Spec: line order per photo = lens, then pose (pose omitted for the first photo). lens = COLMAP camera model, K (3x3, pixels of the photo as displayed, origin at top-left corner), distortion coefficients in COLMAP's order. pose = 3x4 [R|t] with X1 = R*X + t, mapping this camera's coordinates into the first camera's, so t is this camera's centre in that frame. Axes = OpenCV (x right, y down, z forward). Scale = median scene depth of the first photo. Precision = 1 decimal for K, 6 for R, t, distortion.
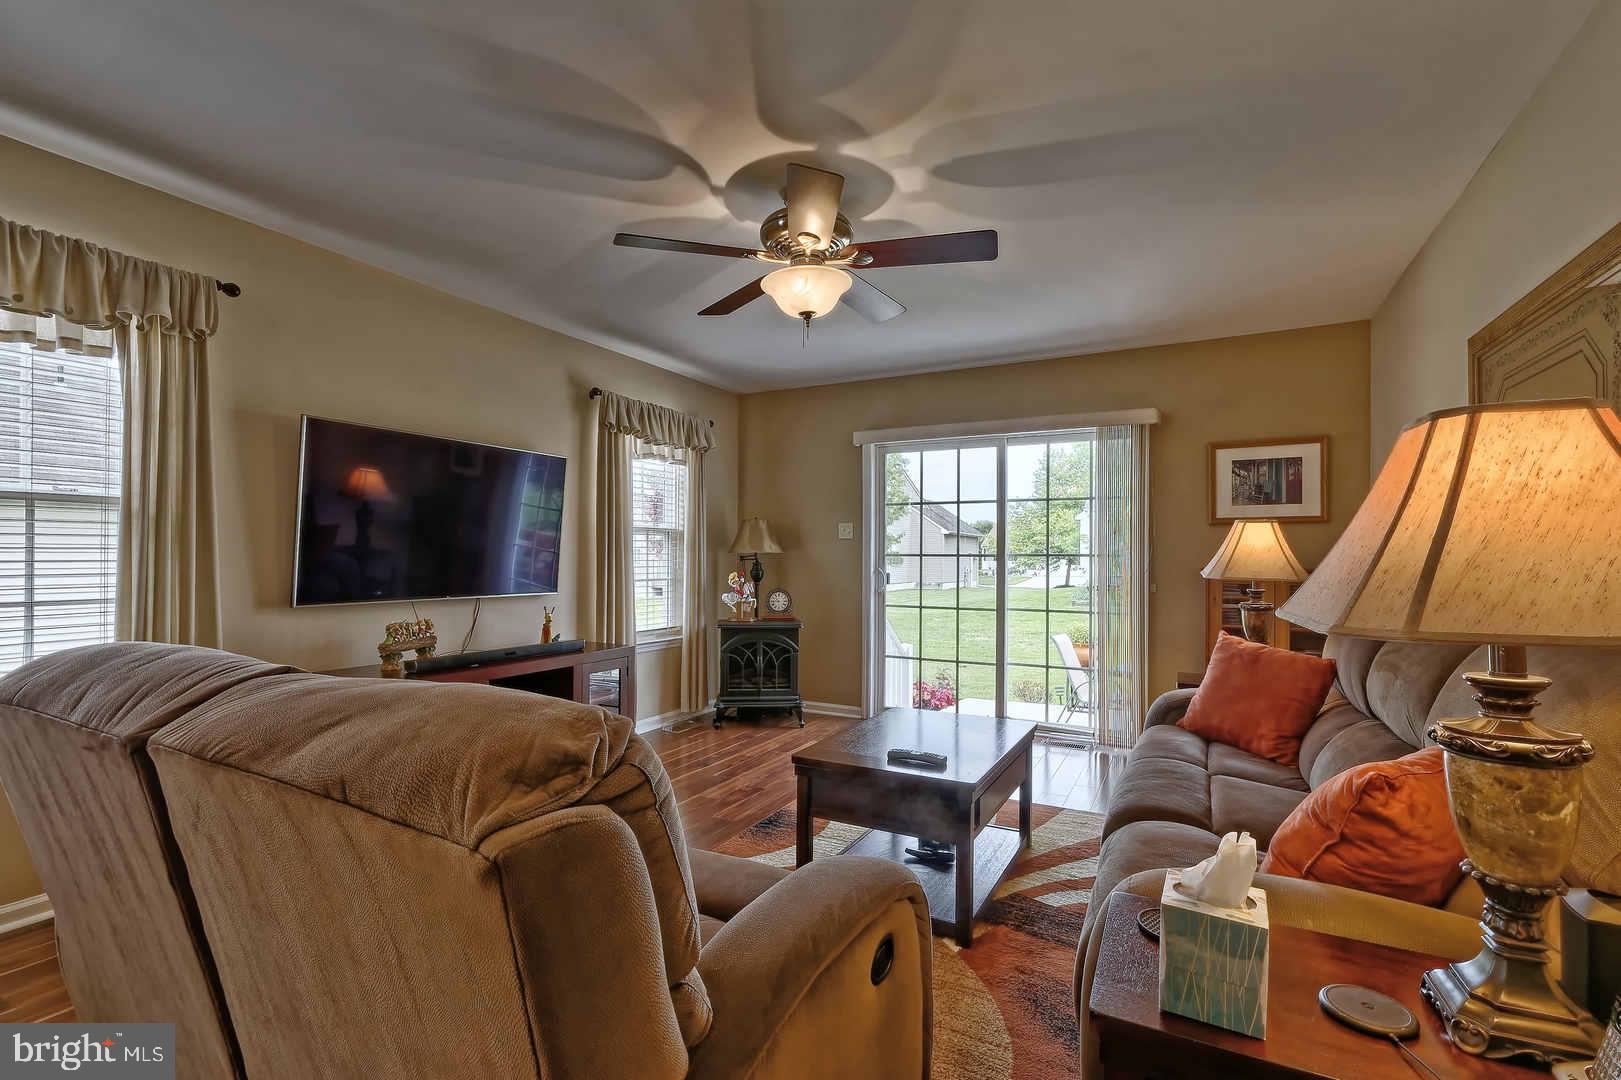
lens RADIAL K [[717.1, 0, 820.5], [0, 717.1, 553.0], [0, 0, 1]] dist [0.000059, -0.000151]
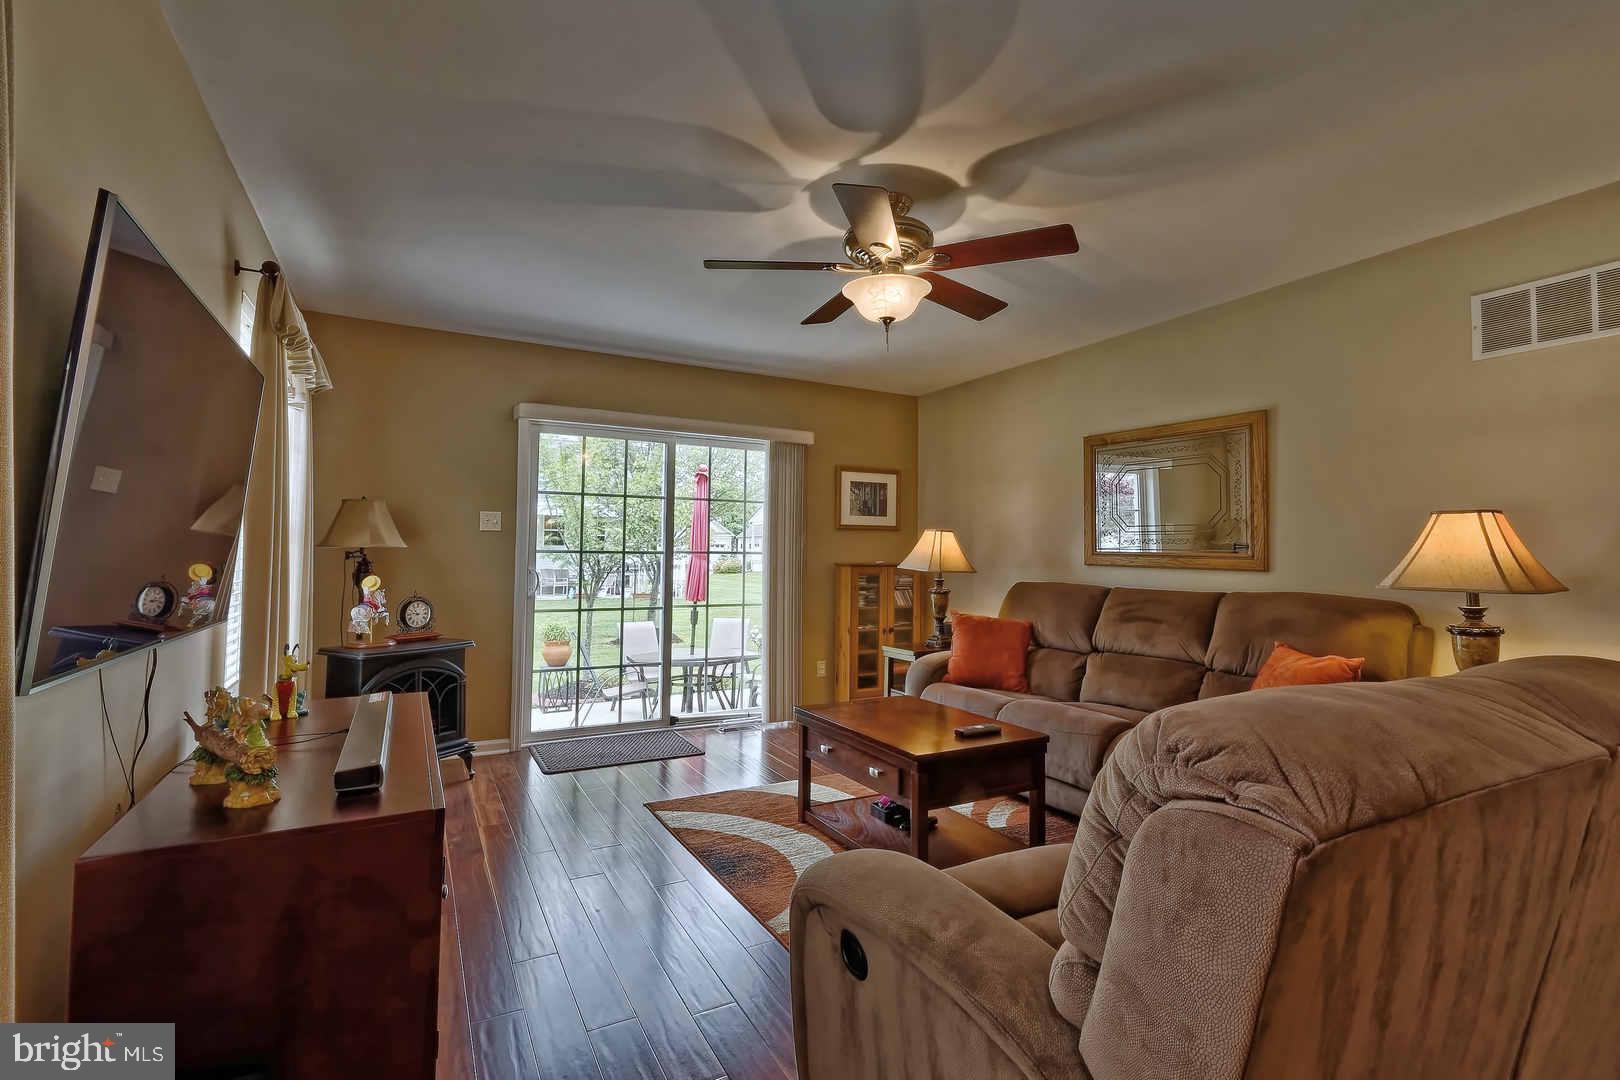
lens RADIAL K [[727.6, 0, 823.6], [0, 727.6, 529.1], [0, 0, 1]] dist [-0.000955, 0.002477]
pose [[0.546951, 0.028403, 0.836683, -0.563394], [-0.011188, 0.999583, -0.026620, -0.005215], [-0.837090, 0.005199, 0.547040, 0.313127]]
